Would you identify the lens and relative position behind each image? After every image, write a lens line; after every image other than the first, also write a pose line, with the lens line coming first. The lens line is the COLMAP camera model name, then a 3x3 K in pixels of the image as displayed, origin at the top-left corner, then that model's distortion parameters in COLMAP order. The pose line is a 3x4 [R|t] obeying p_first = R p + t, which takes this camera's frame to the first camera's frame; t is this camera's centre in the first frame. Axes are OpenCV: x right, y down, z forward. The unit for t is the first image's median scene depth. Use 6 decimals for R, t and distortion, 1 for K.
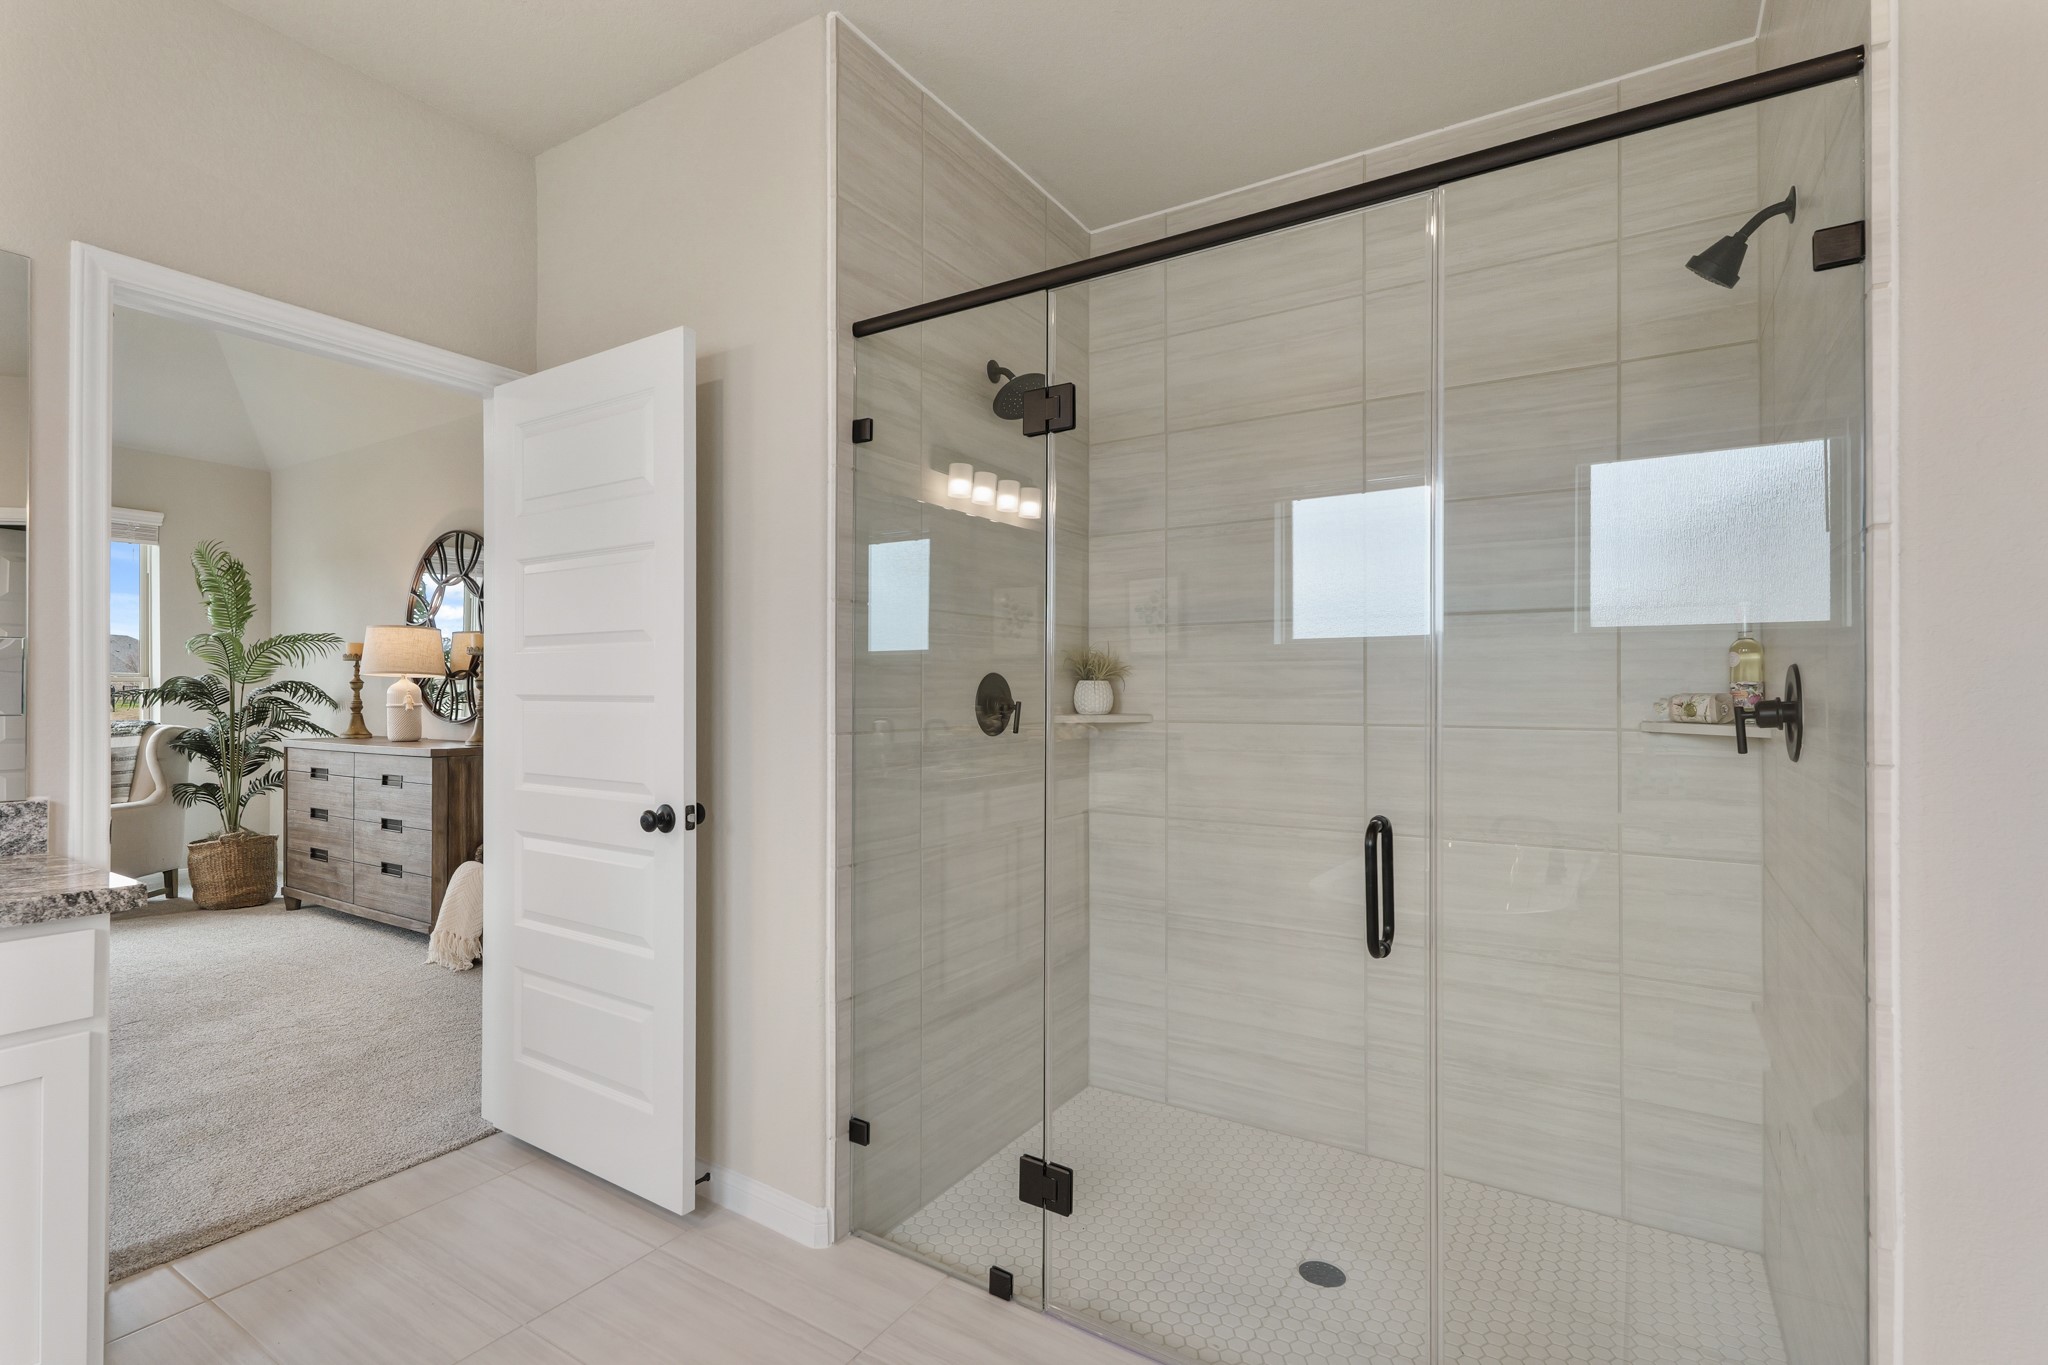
lens RADIAL K [[959.4, 0, 1014.1], [0, 959.4, 690.9], [0, 0, 1]] dist [0.004366, -0.000242]
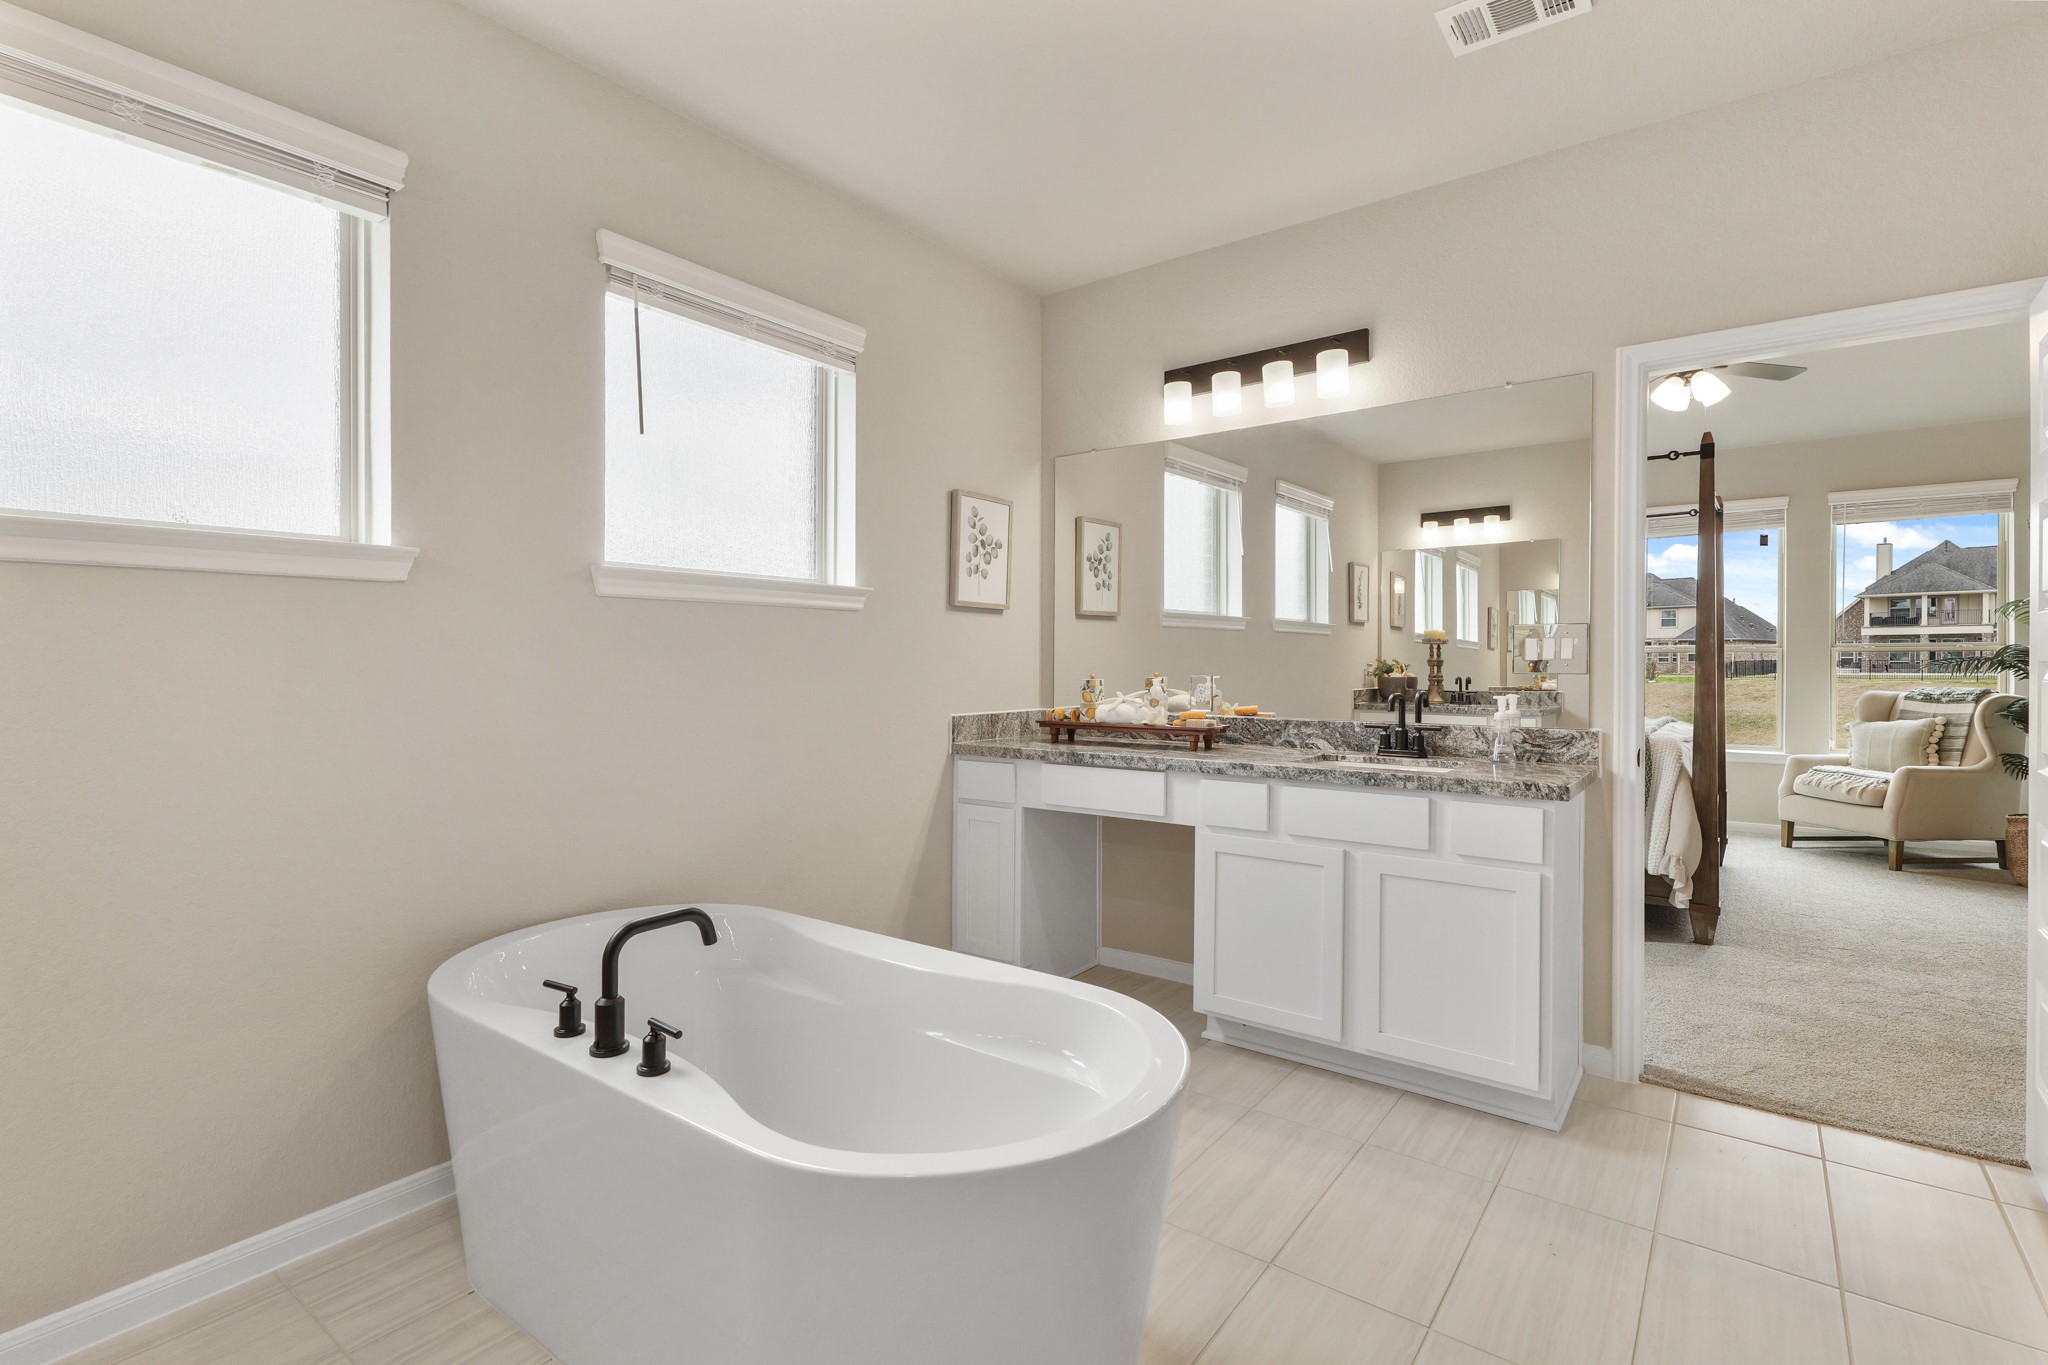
lens RADIAL K [[959.4, 0, 1011.7], [0, 959.4, 665.7], [0, 0, 1]] dist [0.004366, -0.000242]
pose [[-0.108635, -0.002450, -0.994079, 0.220867], [0.005558, 0.999980, -0.003072, 0.004320], [0.994066, -0.005858, -0.108619, 0.099098]]
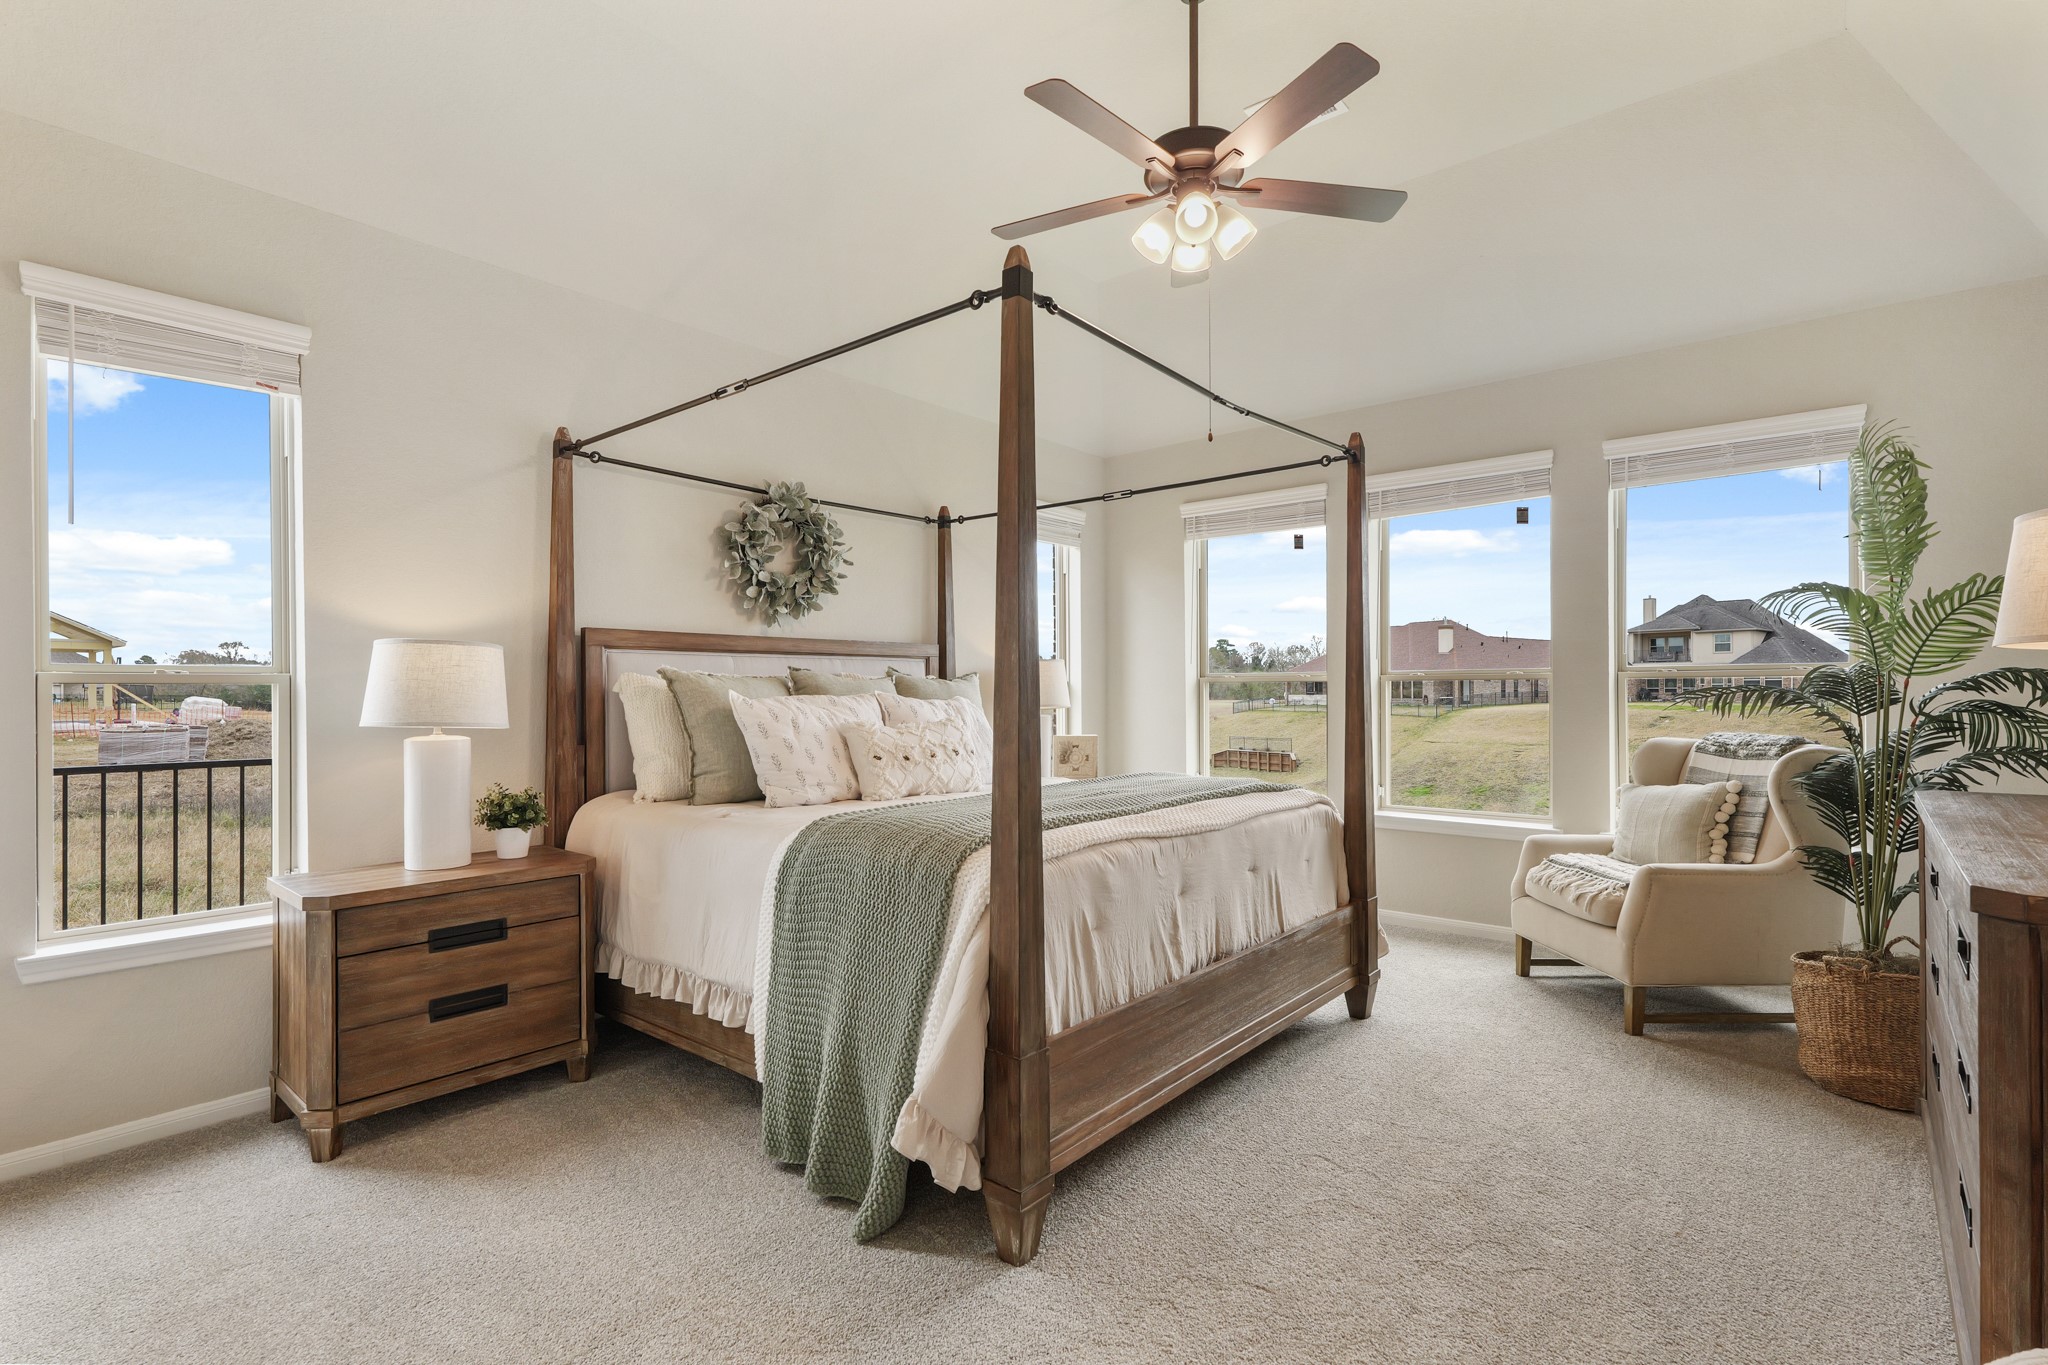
lens RADIAL K [[959.4, 0, 1013.2], [0, 959.4, 680.0], [0, 0, 1]] dist [0.004366, -0.000242]
pose [[-0.162628, -0.016586, -0.986548, -0.204922], [0.006821, 0.999816, -0.017933, 0.001874], [0.986664, -0.009646, -0.162485, 0.617171]]
